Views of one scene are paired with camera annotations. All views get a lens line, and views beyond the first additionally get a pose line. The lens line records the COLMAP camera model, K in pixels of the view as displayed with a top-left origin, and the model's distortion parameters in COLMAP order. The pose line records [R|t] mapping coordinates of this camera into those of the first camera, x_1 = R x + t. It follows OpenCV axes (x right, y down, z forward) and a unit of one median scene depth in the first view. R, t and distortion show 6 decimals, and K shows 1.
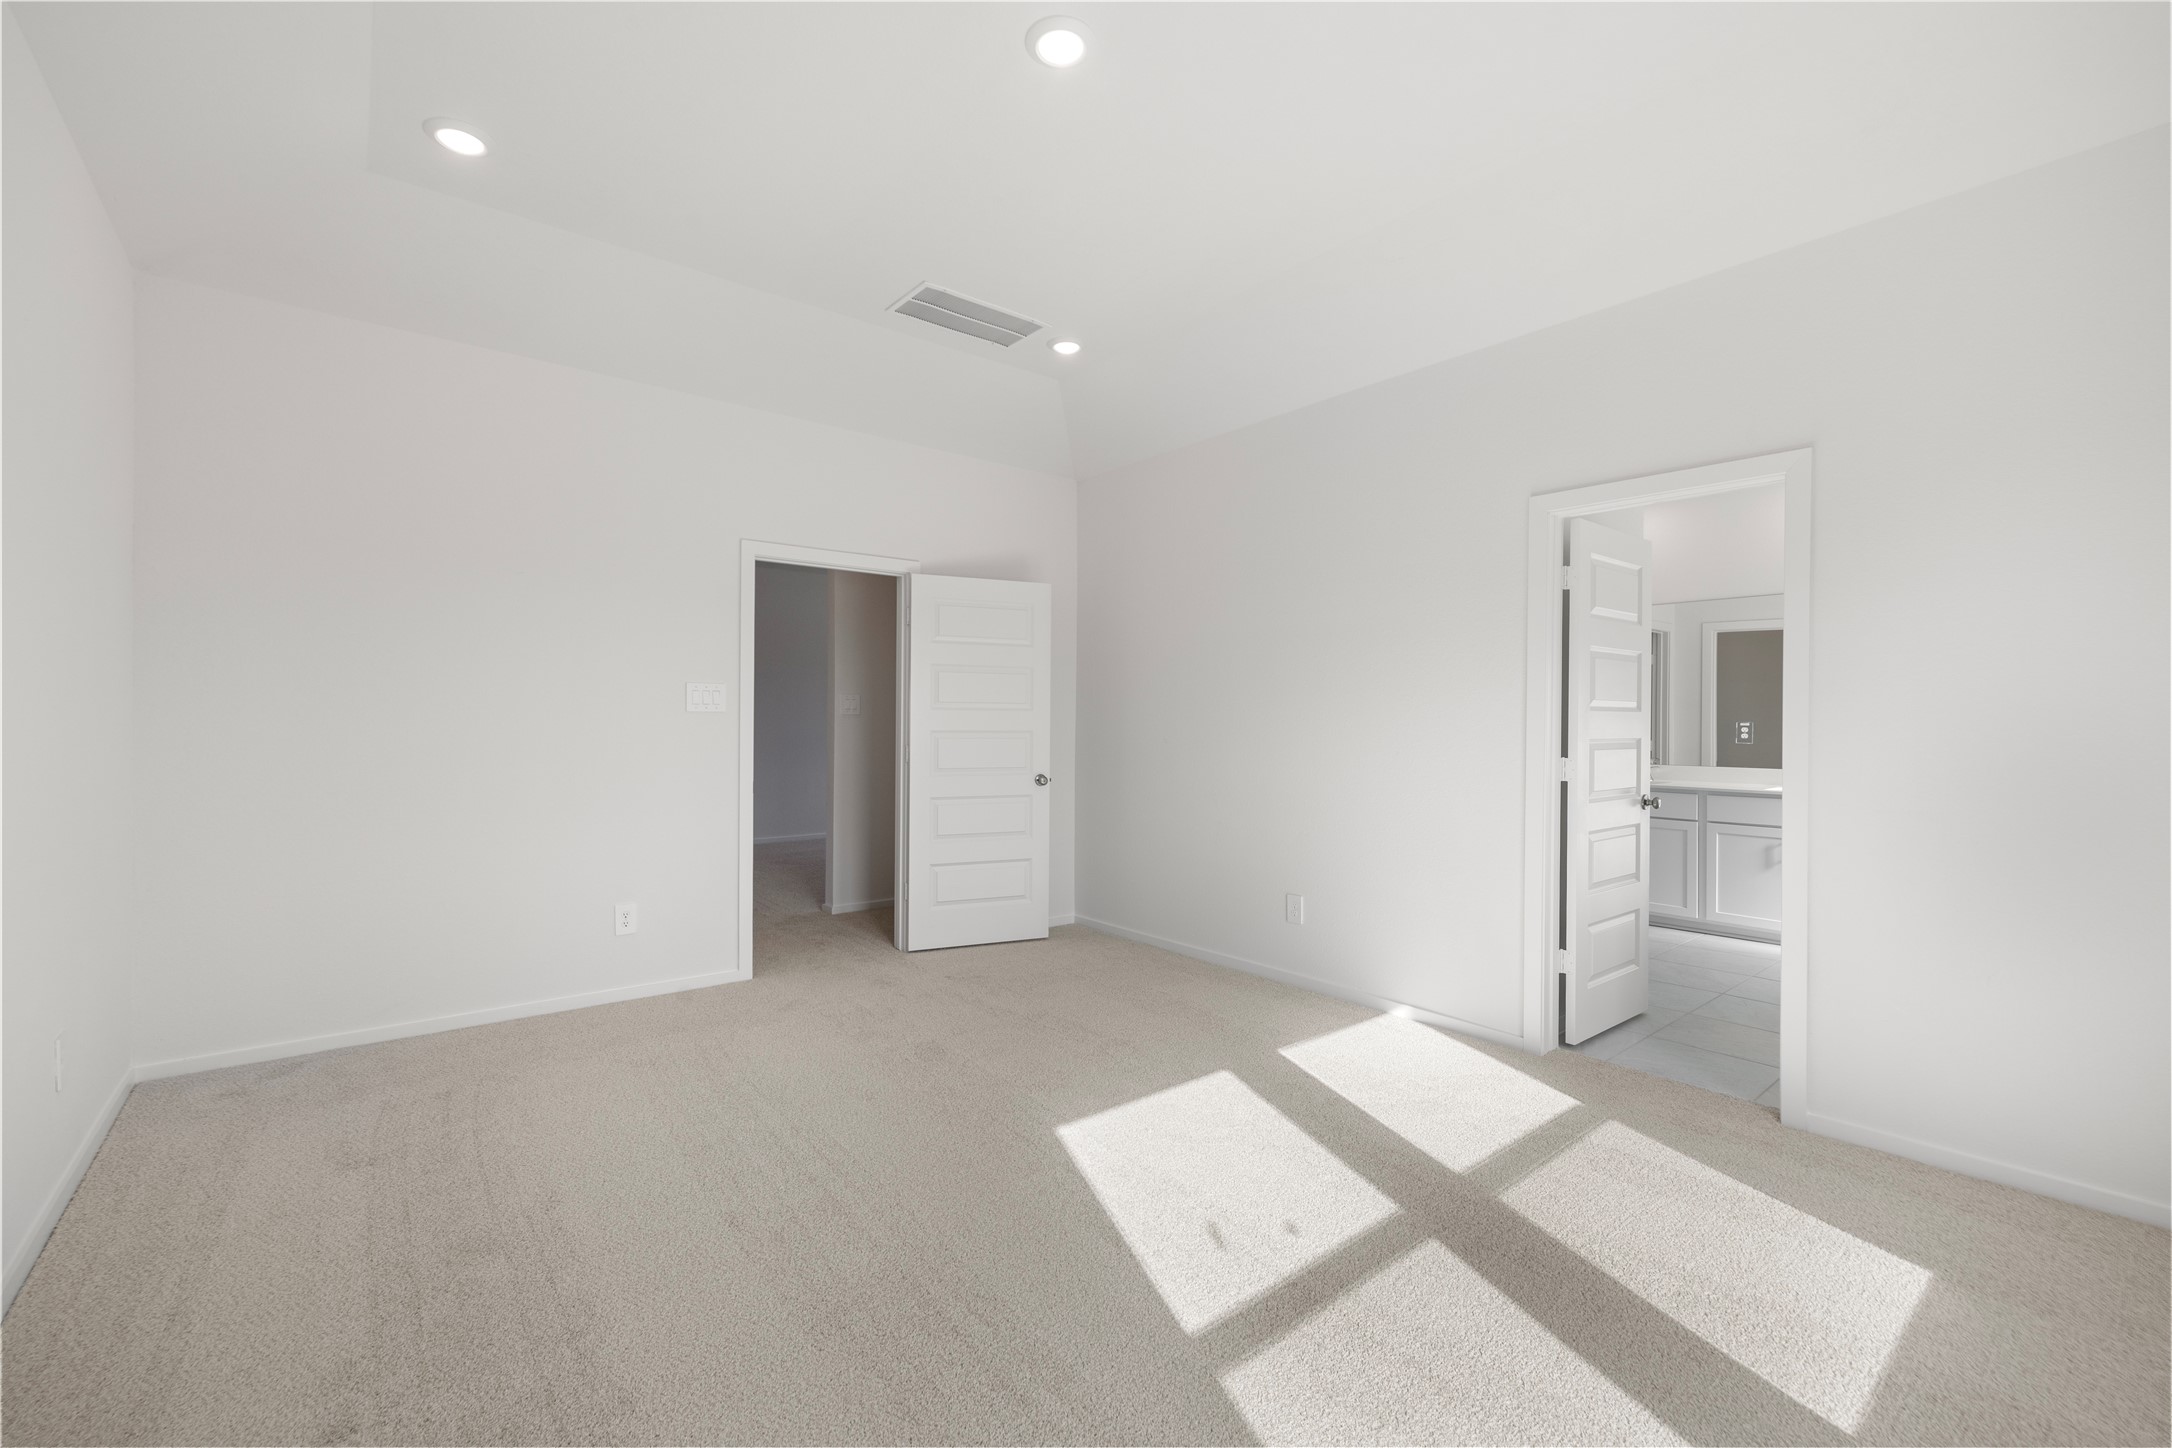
lens RADIAL K [[915.8, 0, 1086.0], [0, 915.8, 724.0], [0, 0, 1]] dist [-0.001050, 0.000761]
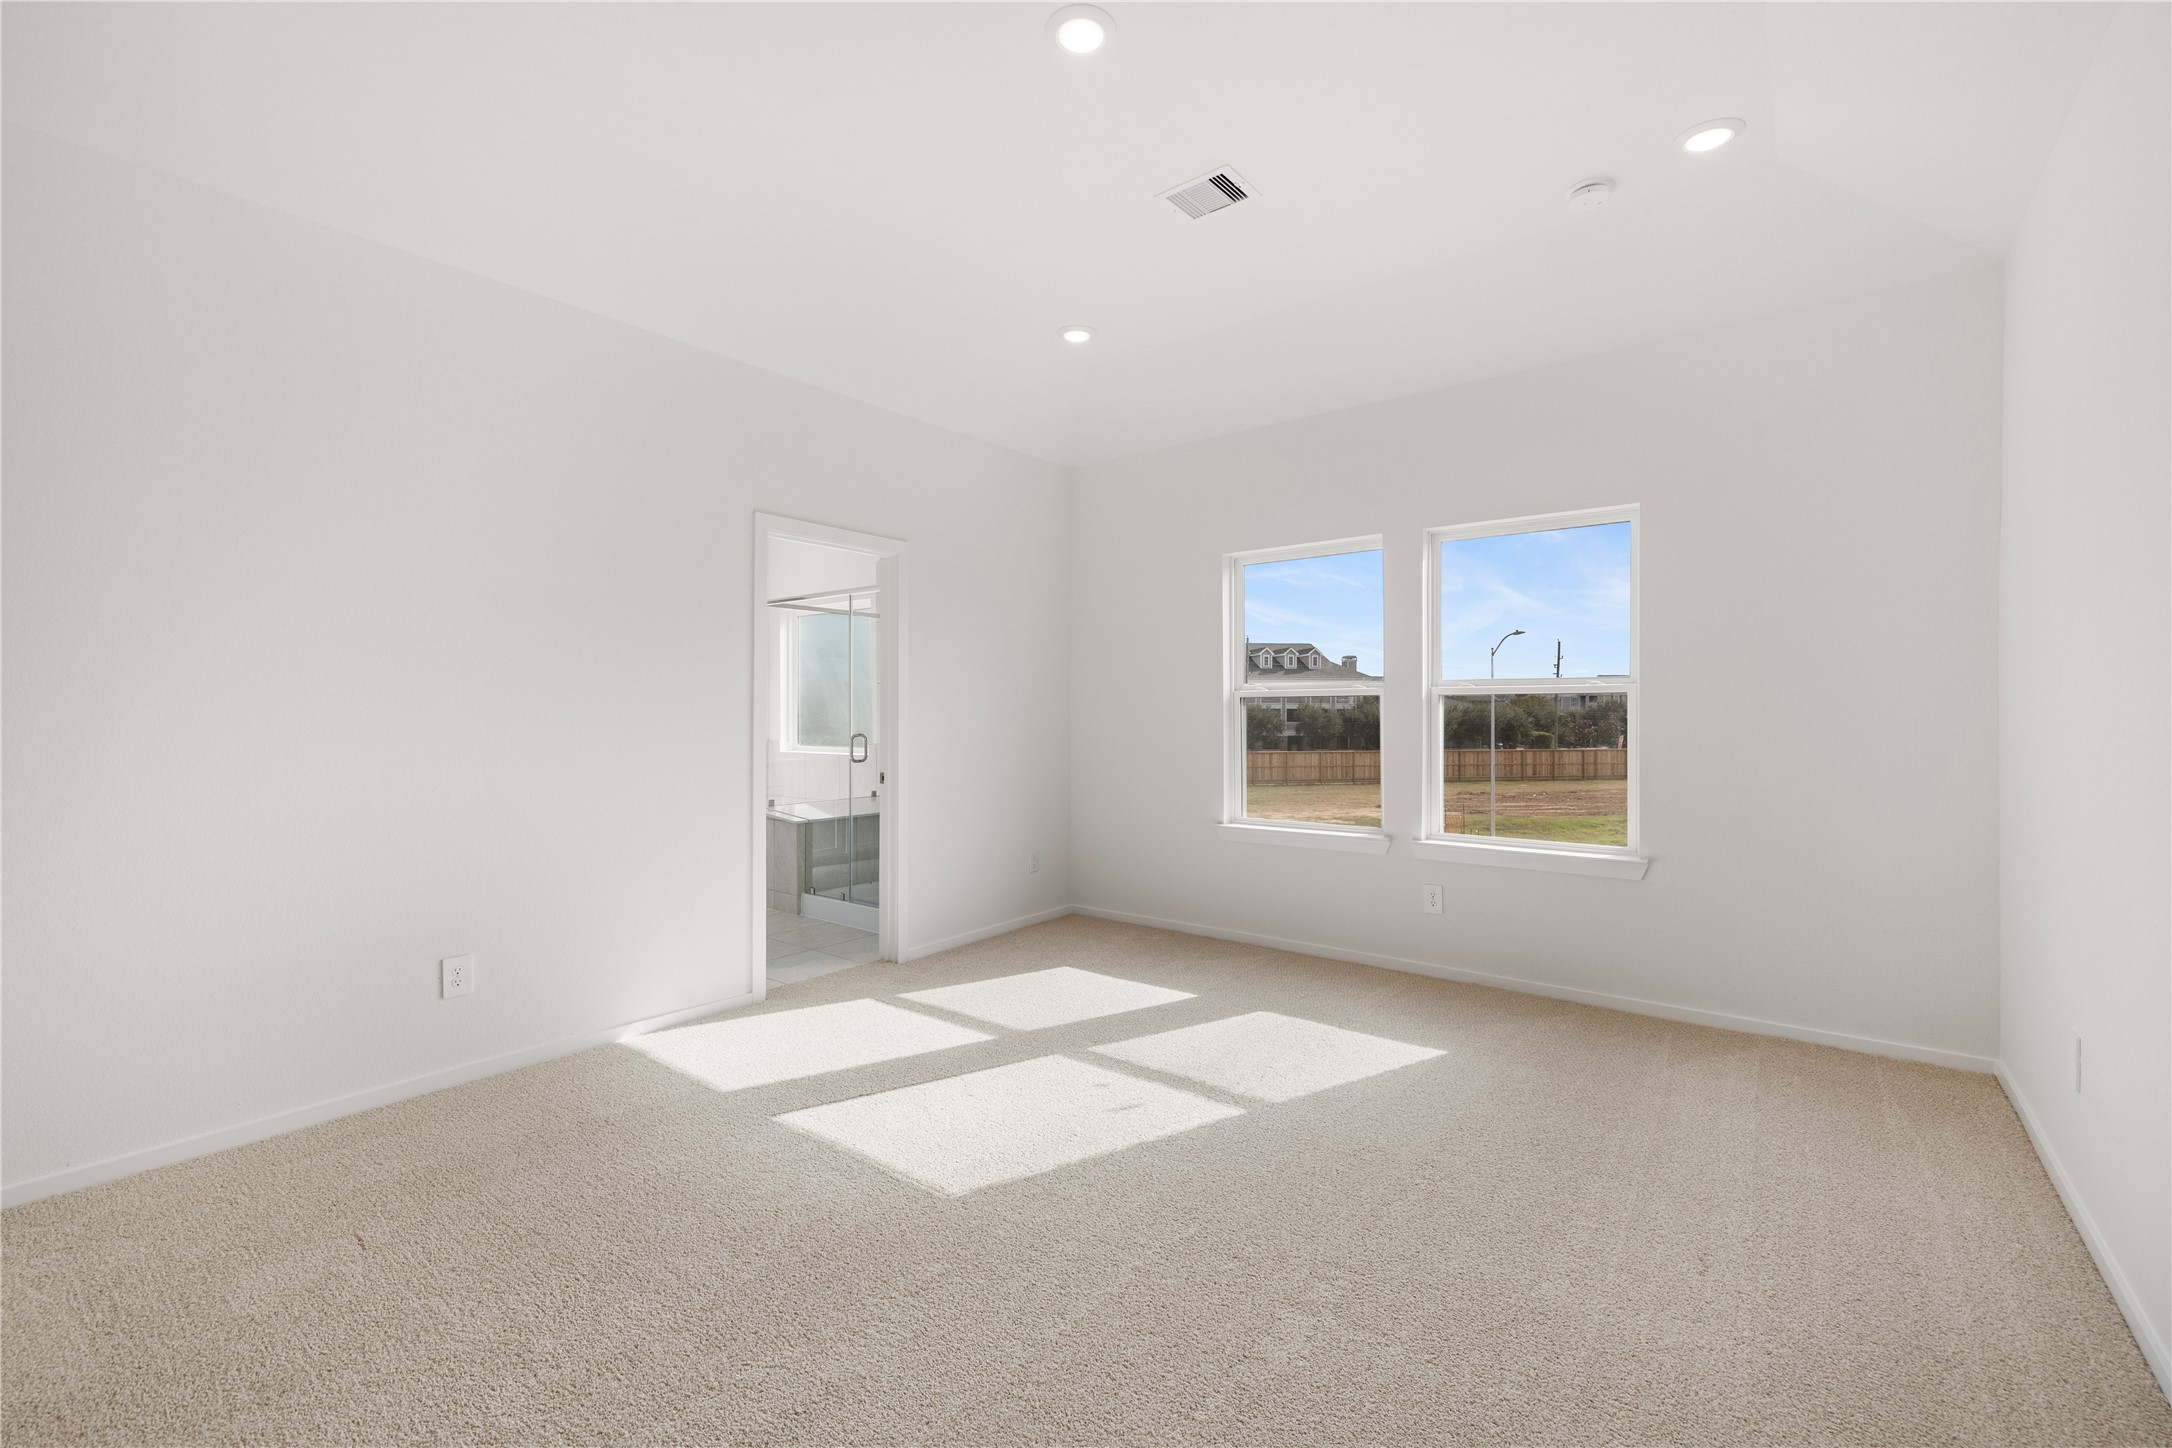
lens RADIAL K [[915.8, 0, 1086.0], [0, 915.8, 724.0], [0, 0, 1]] dist [-0.001050, 0.000761]
pose [[-0.233128, -0.025072, 0.972123, -0.989390], [-0.000977, 0.999673, 0.025548, -0.027151], [-0.972446, 0.005006, -0.233076, 1.202504]]
